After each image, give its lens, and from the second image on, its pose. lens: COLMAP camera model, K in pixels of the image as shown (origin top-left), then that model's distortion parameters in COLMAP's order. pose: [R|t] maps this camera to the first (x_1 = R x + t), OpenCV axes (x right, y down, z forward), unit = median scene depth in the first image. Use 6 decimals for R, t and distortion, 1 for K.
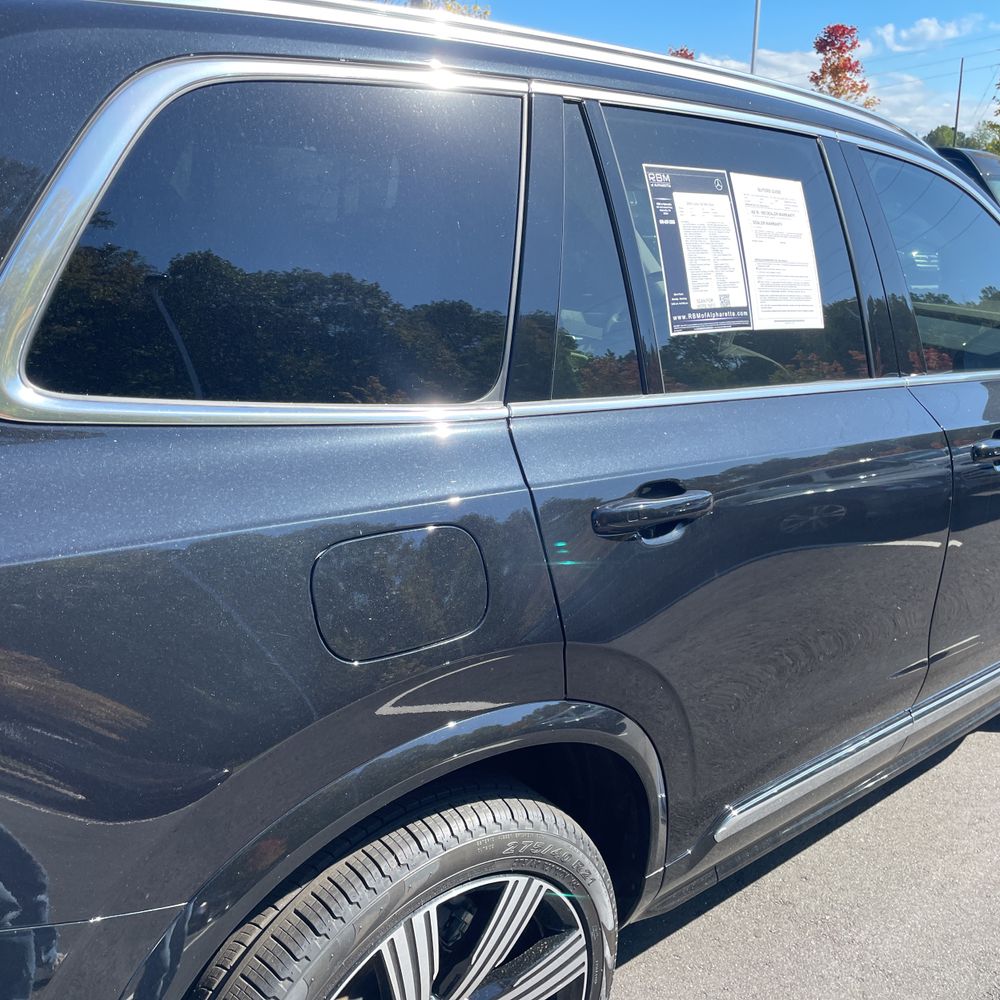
lens RADIAL K [[1033.7, 0, 498.9], [0, 1033.7, 495.1], [0, 0, 1]] dist [0.035169, 0.000000]
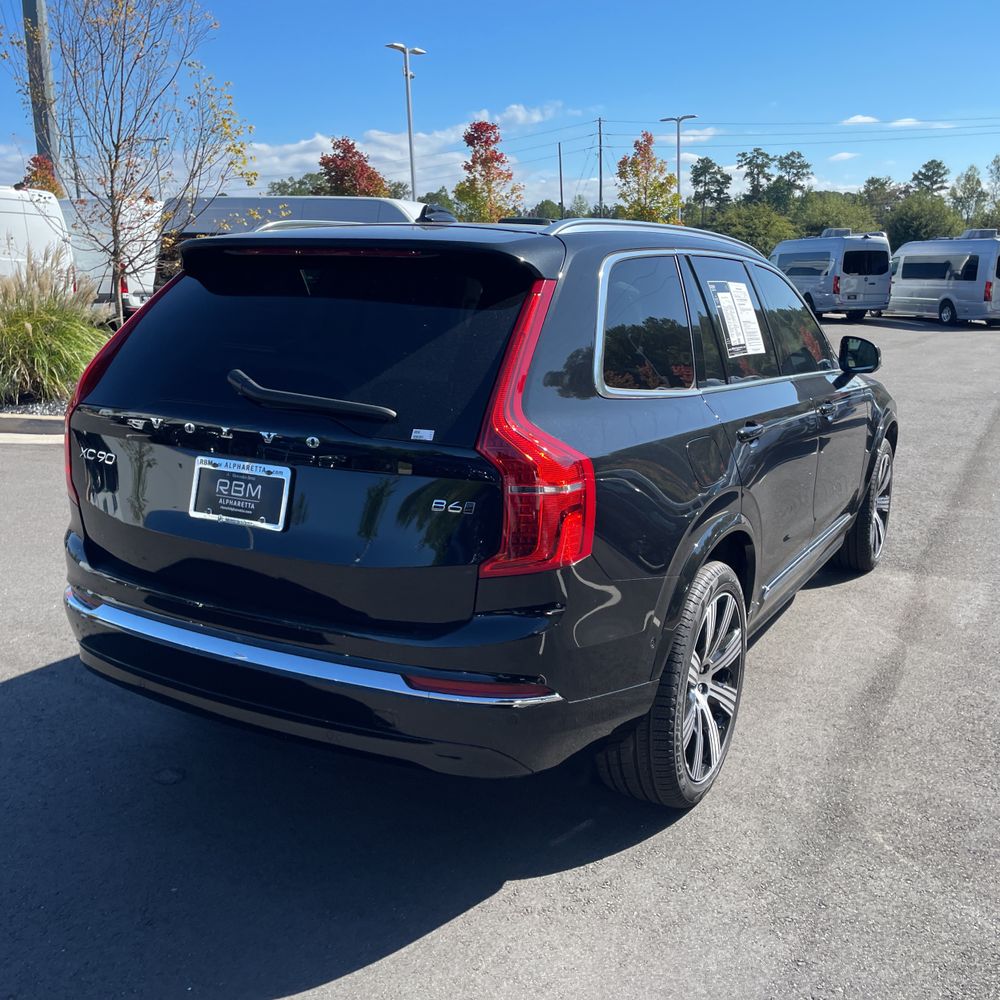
lens RADIAL K [[1033.7, 0, 503.3], [0, 1033.7, 499.2], [0, 0, 1]] dist [0.035169, 0.000000]
pose [[0.940706, -0.111023, 0.320542, -0.943623], [0.130728, 0.990588, -0.040553, 0.154282], [-0.313022, 0.080052, 0.946366, -0.824525]]
